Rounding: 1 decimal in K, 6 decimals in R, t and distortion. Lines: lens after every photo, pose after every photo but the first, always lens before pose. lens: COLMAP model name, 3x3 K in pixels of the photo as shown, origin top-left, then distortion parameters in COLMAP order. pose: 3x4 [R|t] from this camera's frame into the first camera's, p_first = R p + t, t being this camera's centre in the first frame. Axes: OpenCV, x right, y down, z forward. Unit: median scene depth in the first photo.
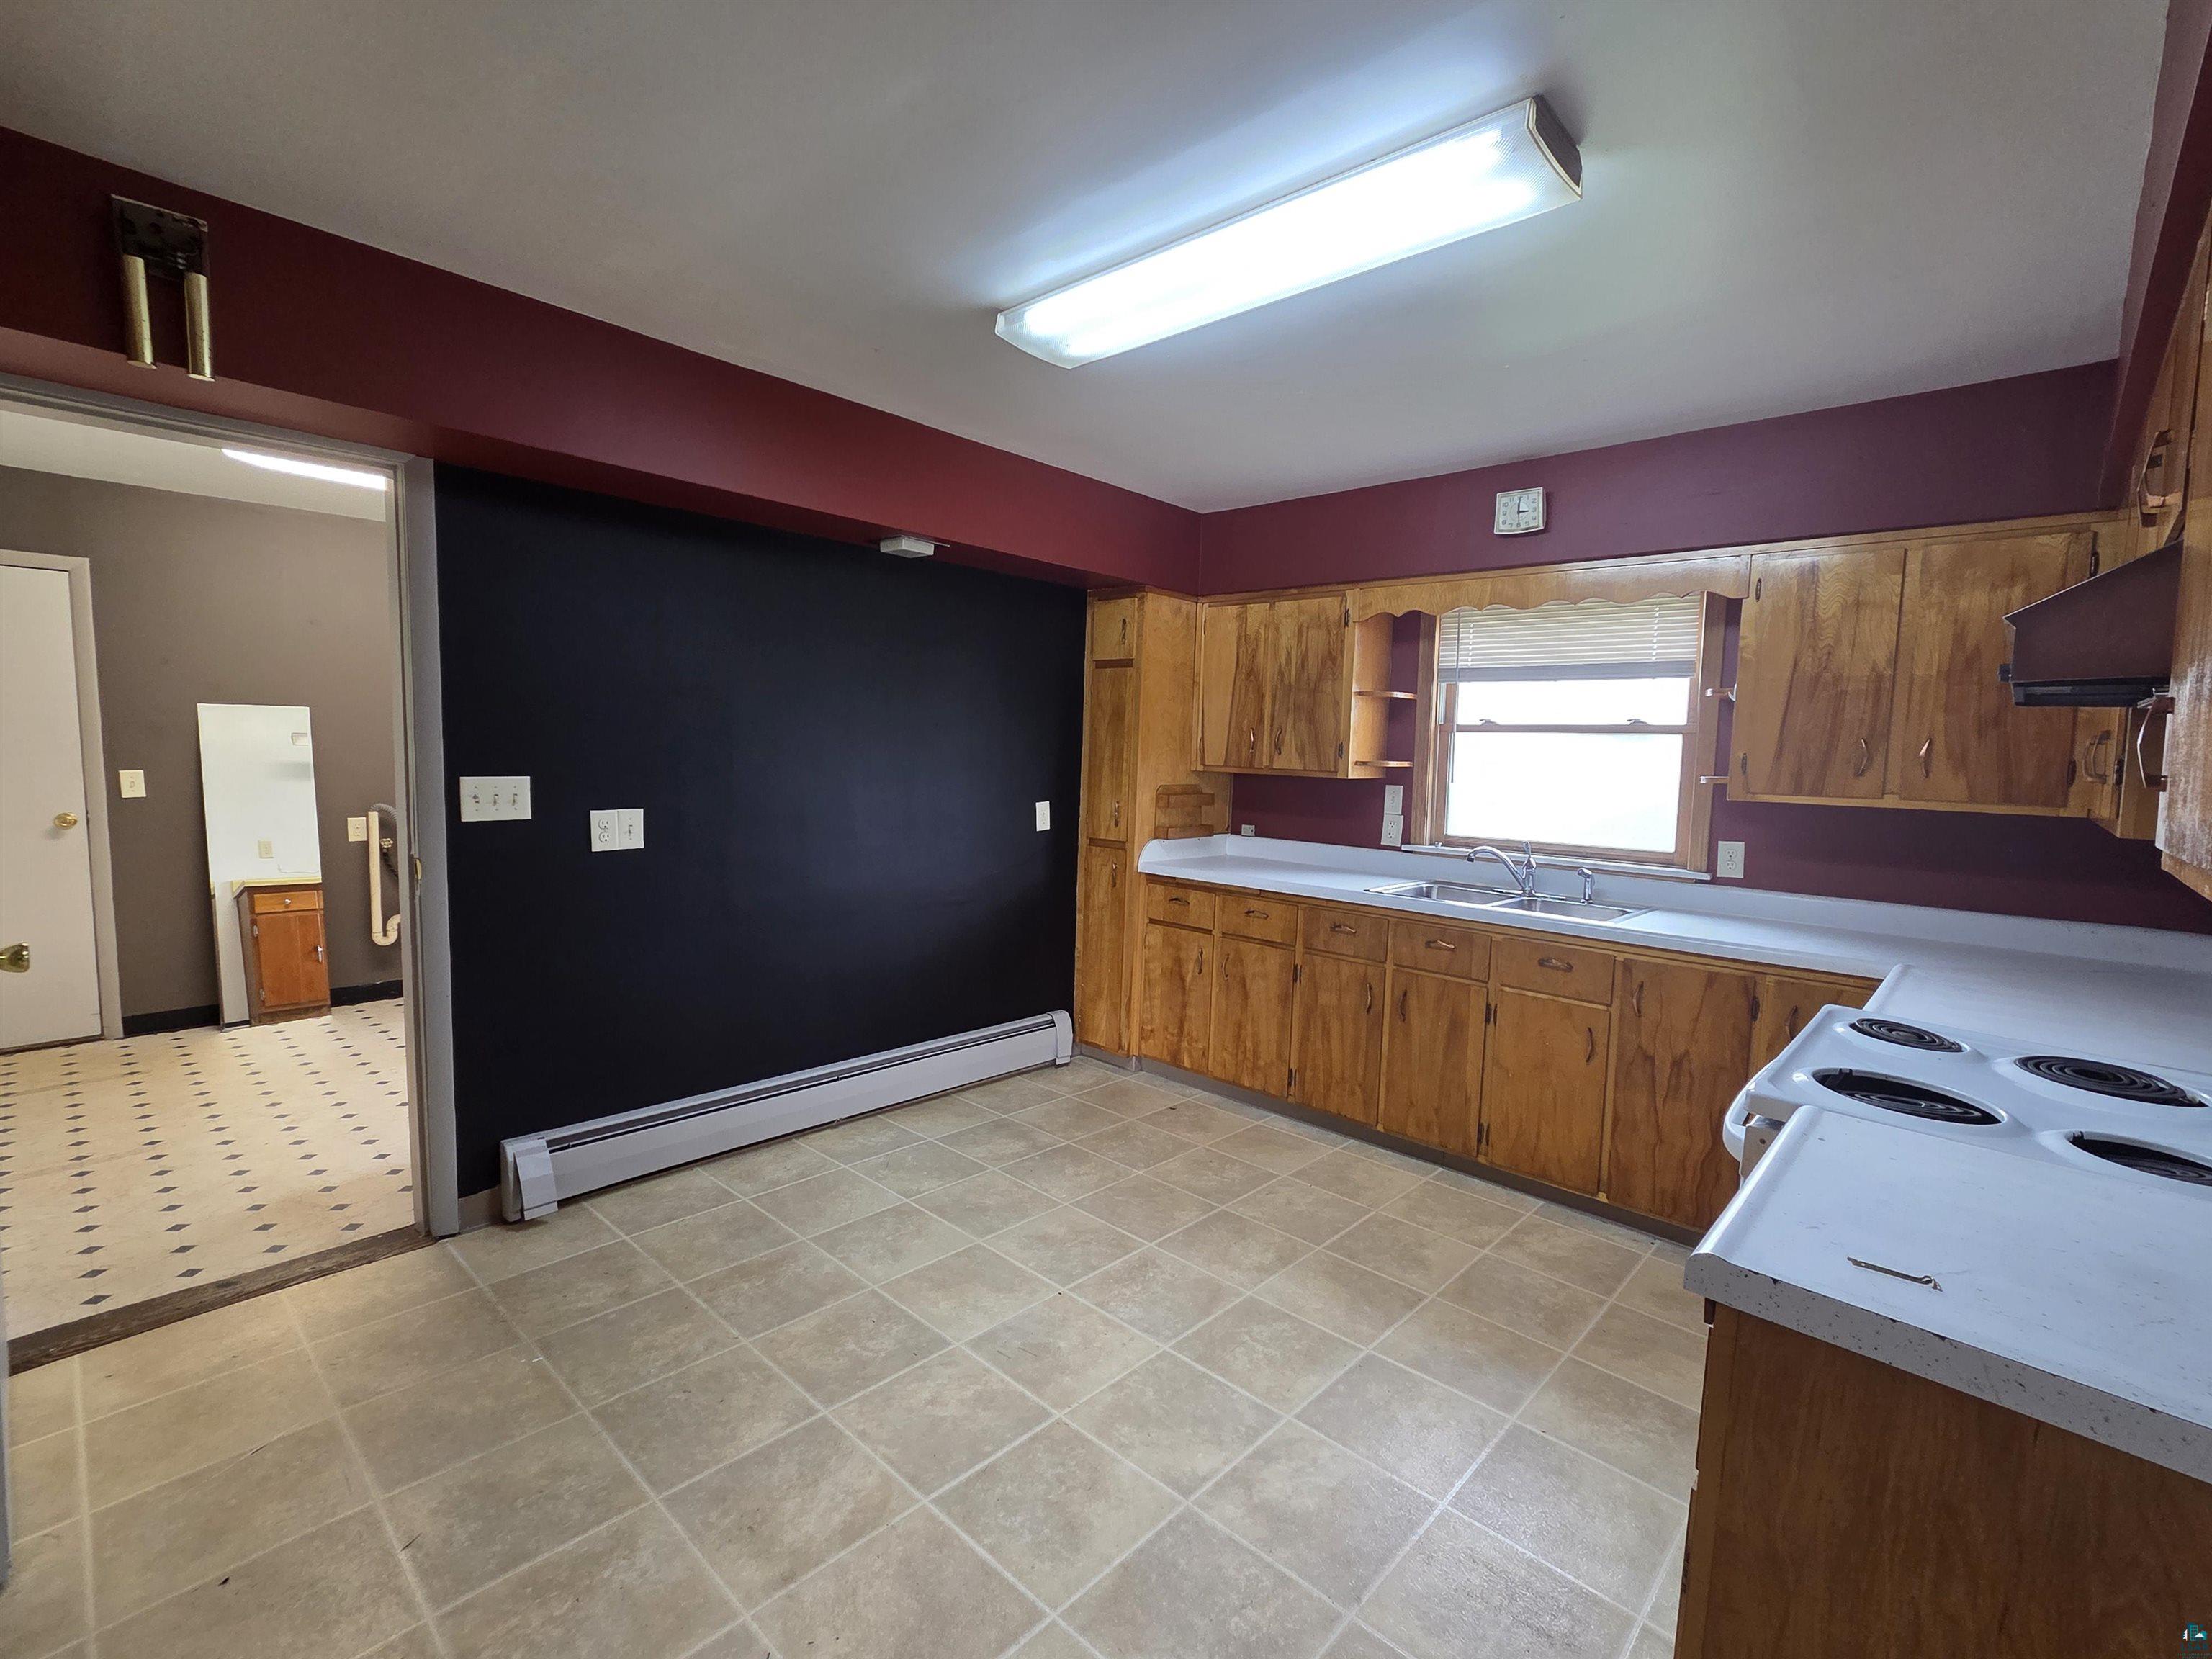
lens RADIAL K [[982.8, 0, 1106.4], [0, 982.8, 825.2], [0, 0, 1]] dist [0.001757, 0.002002]
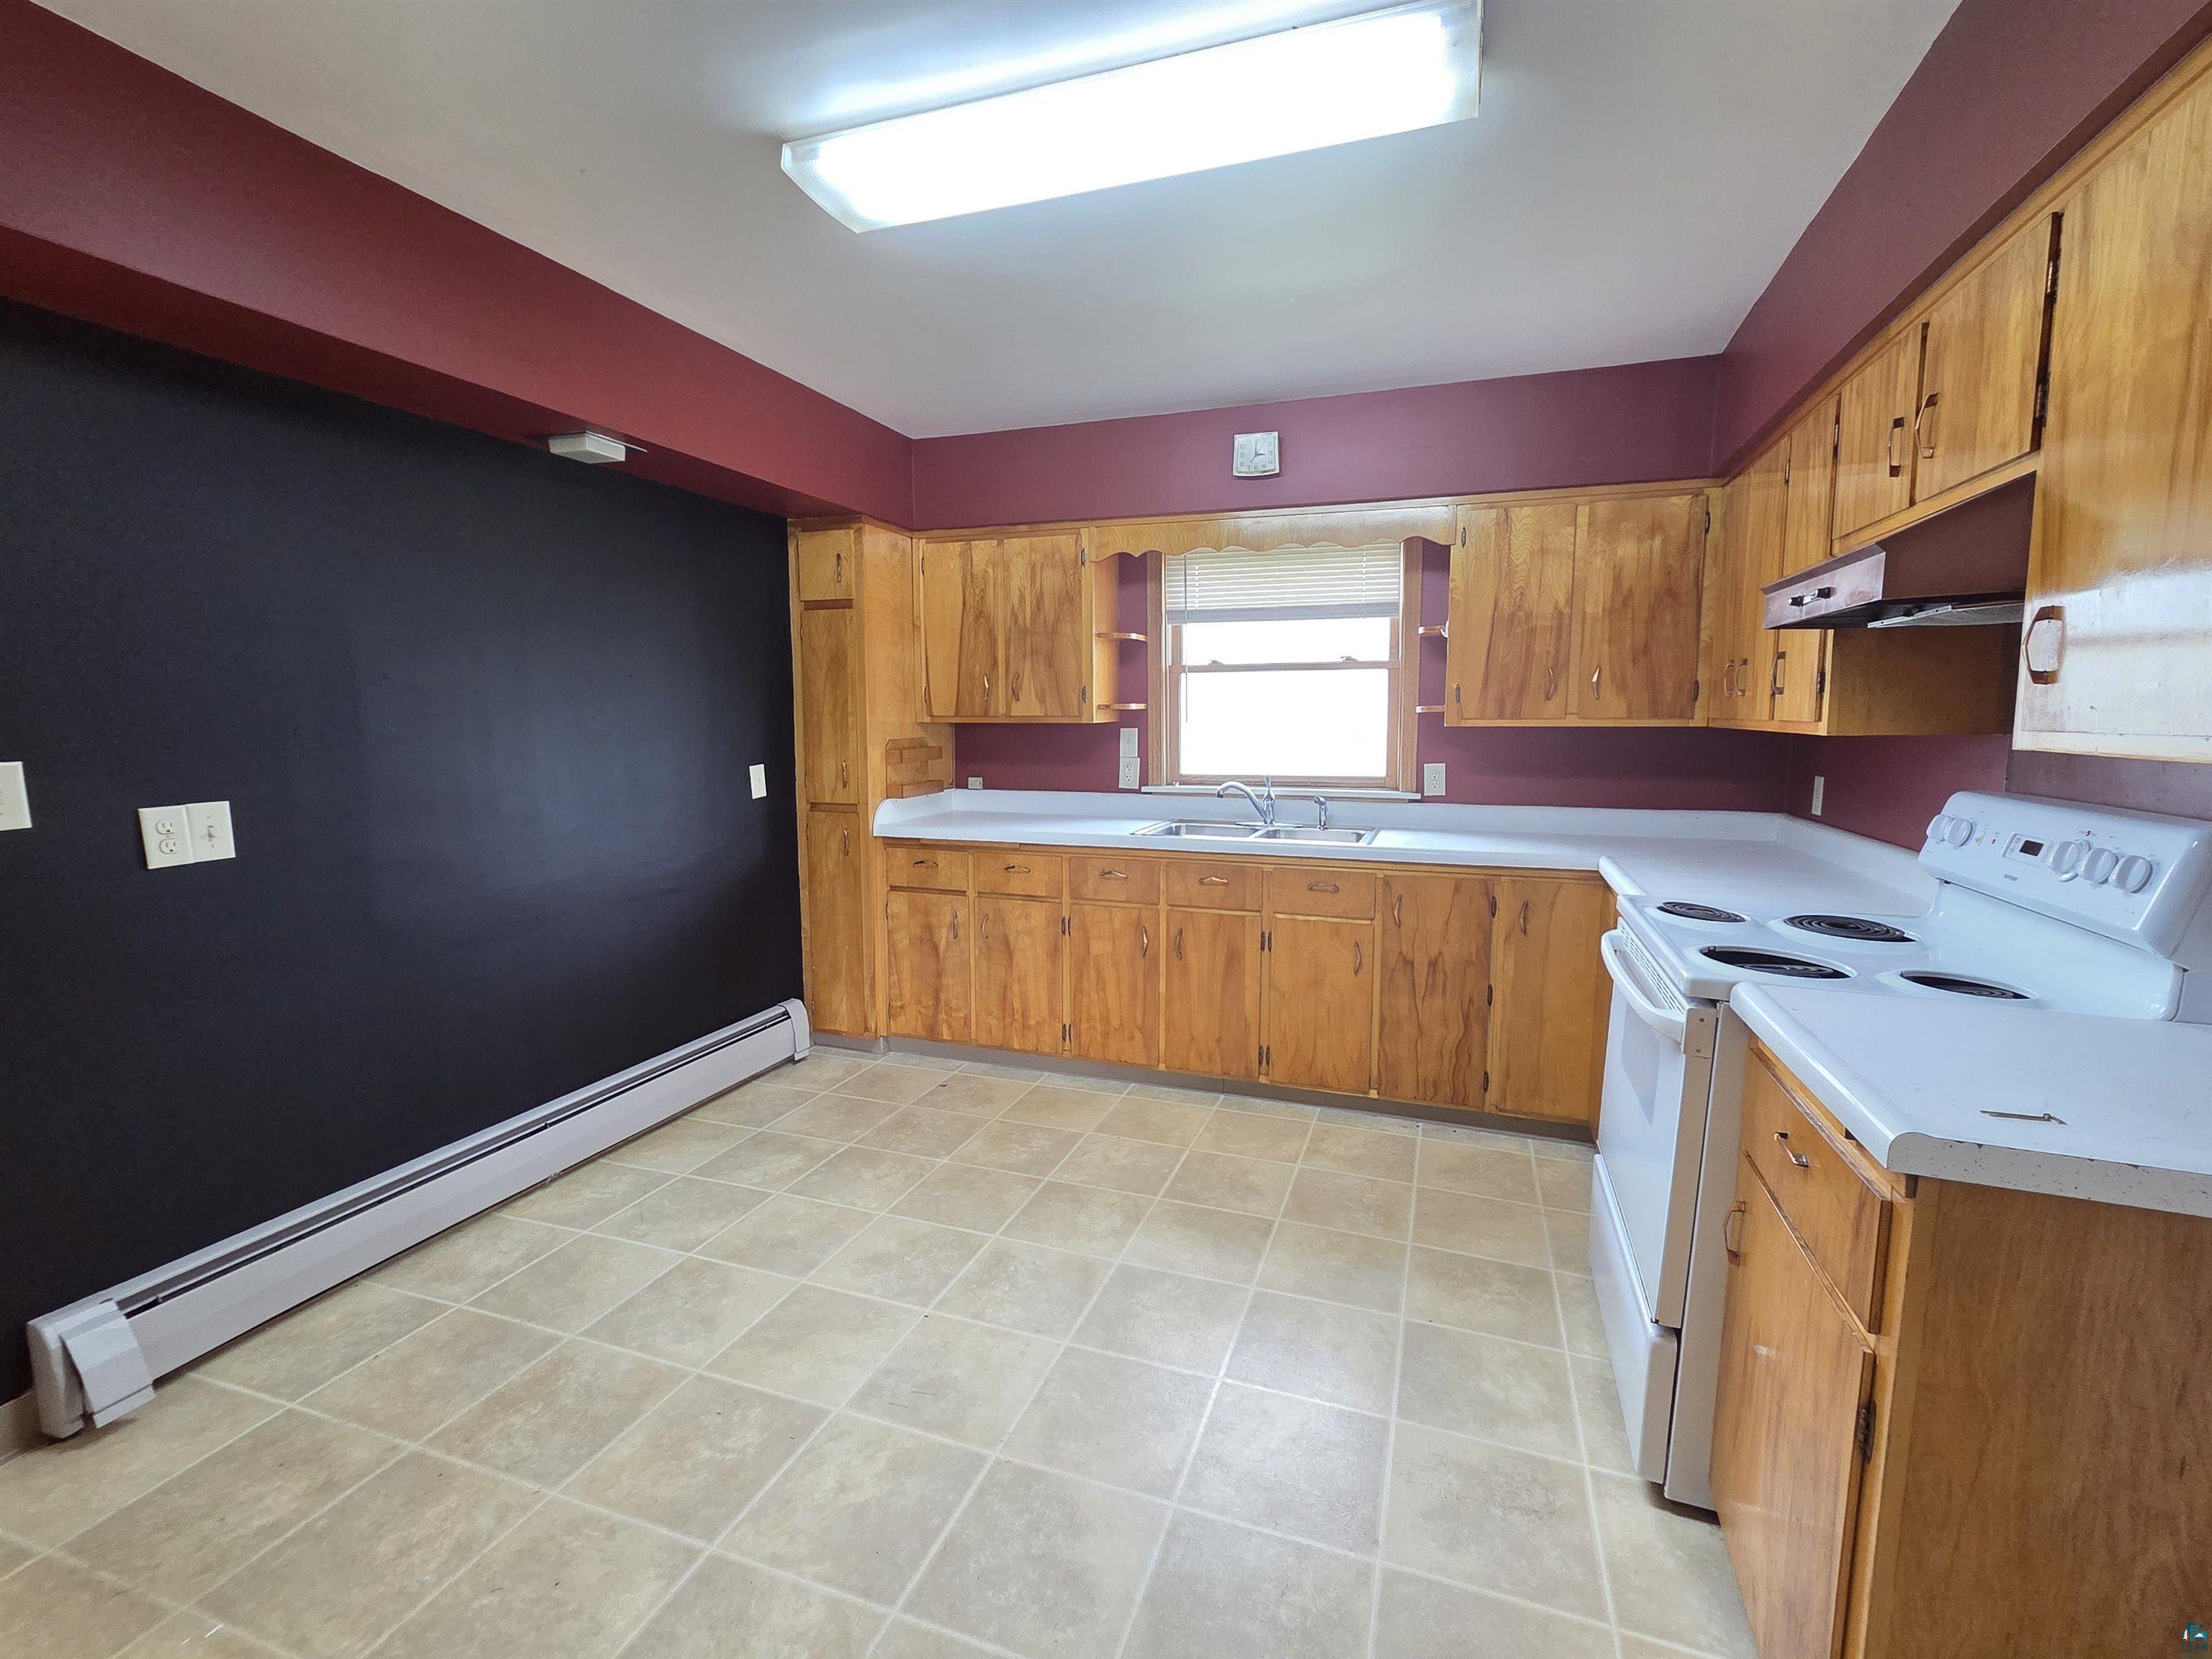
lens RADIAL K [[982.8, 0, 1100.6], [0, 982.8, 824.7], [0, 0, 1]] dist [0.001757, 0.002002]
pose [[0.919862, -0.079010, 0.384201, -0.174716], [0.062326, 0.996500, 0.055705, -0.000510], [-0.387258, -0.027295, 0.921567, 0.119272]]
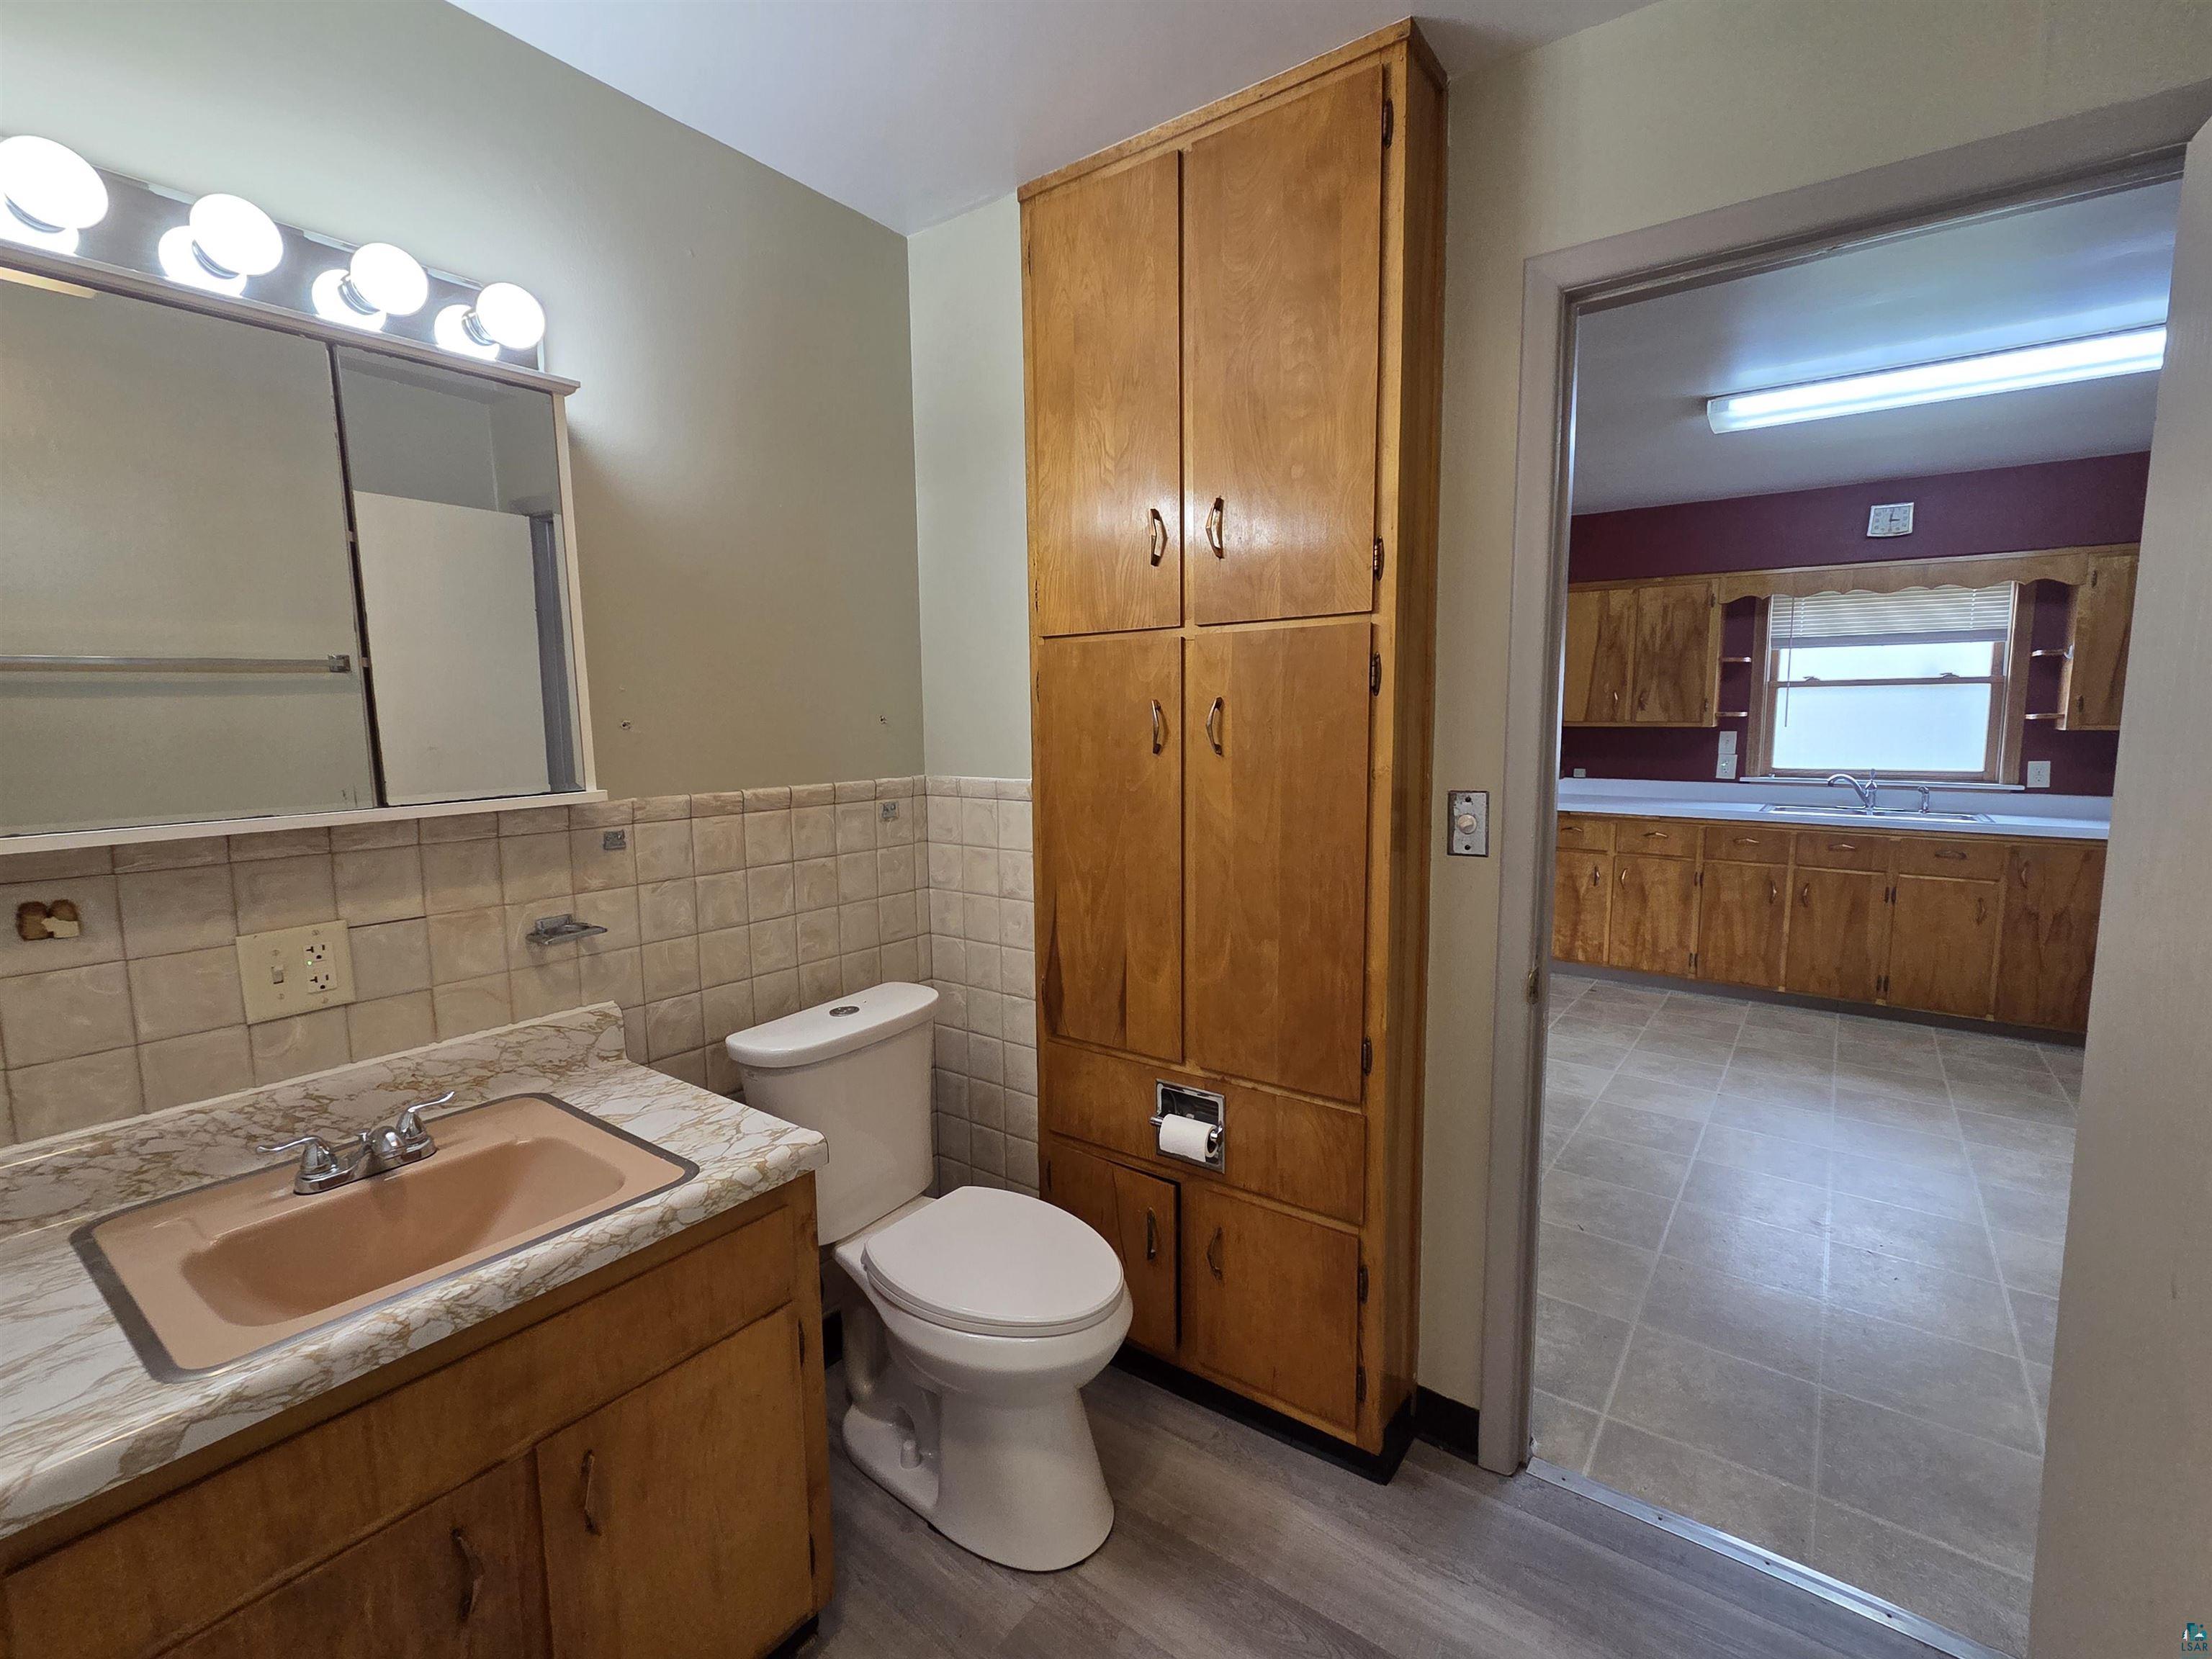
lens RADIAL K [[982.8, 0, 1105.3], [0, 982.8, 828.4], [0, 0, 1]] dist [0.001757, 0.002002]
pose [[0.993843, -0.048760, 0.099495, -0.891181], [0.044646, 0.998070, 0.043169, -0.008300], [-0.101408, -0.038461, 0.994101, -0.263577]]
